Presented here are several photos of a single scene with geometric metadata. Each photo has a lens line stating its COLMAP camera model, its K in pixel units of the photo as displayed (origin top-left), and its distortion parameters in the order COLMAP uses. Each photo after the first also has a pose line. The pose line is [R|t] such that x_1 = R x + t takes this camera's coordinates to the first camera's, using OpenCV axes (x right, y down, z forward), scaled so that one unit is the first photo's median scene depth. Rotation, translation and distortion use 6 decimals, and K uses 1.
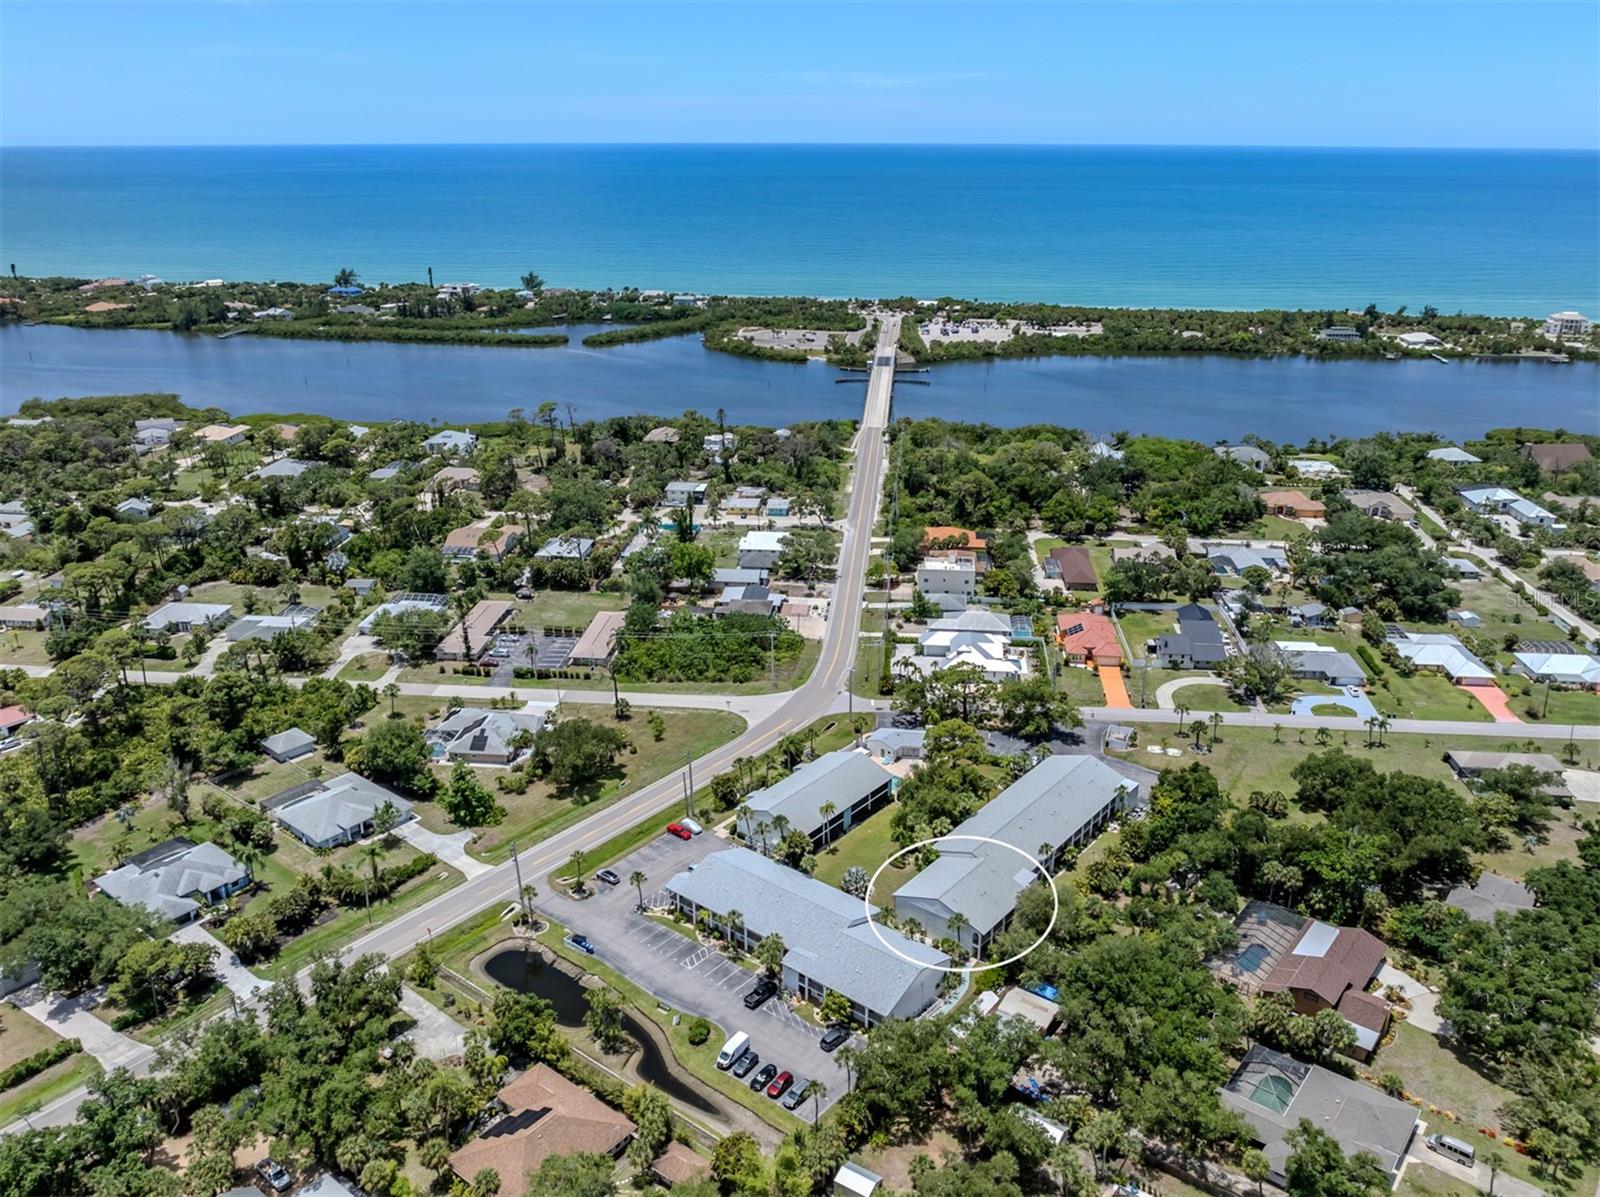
lens RADIAL K [[1238.8, 0, 800.0], [0, 1238.8, 598.5], [0, 0, 1]] dist [-0.014993, 0.000842]
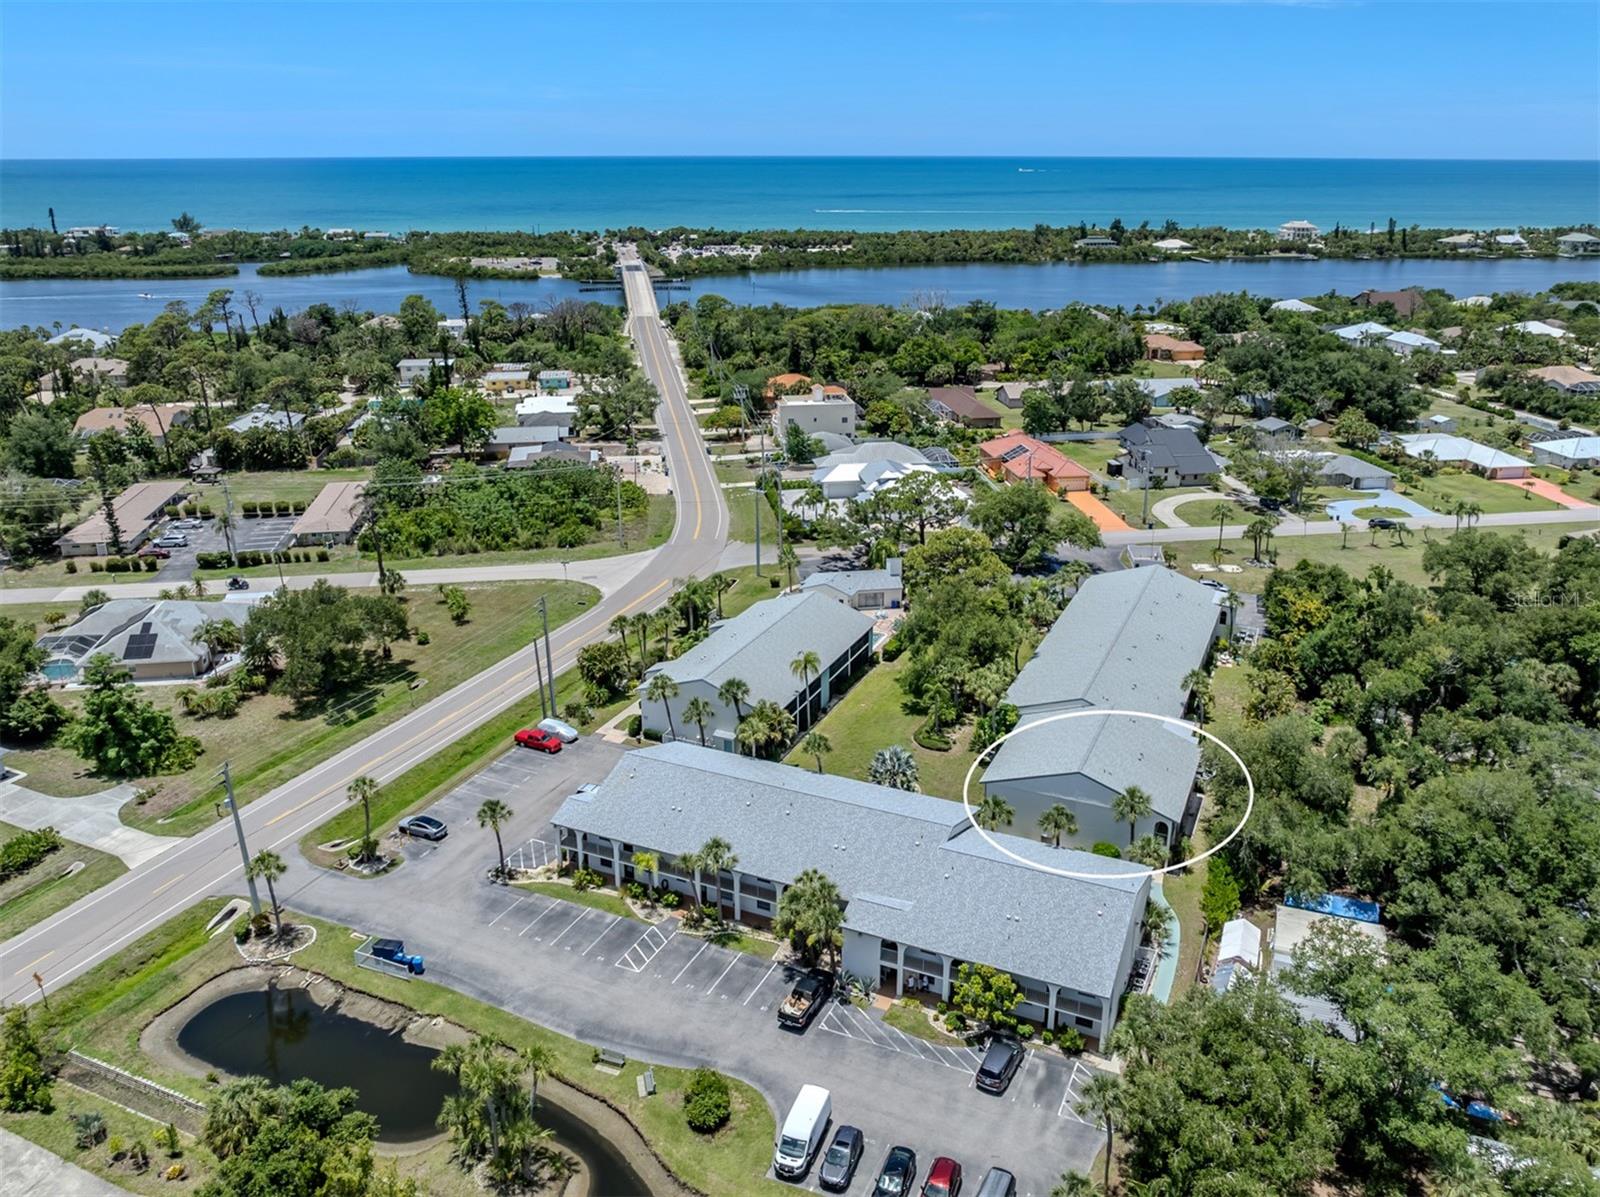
lens RADIAL K [[1237.5, 0, 794.8], [0, 1237.5, 562.2], [0, 0, 1]] dist [-0.026013, 0.011924]
pose [[0.969818, -0.079534, 0.230495, -0.084529], [0.088466, 0.995667, -0.028659, 0.105607], [-0.227217, 0.048185, 0.972651, 0.338141]]
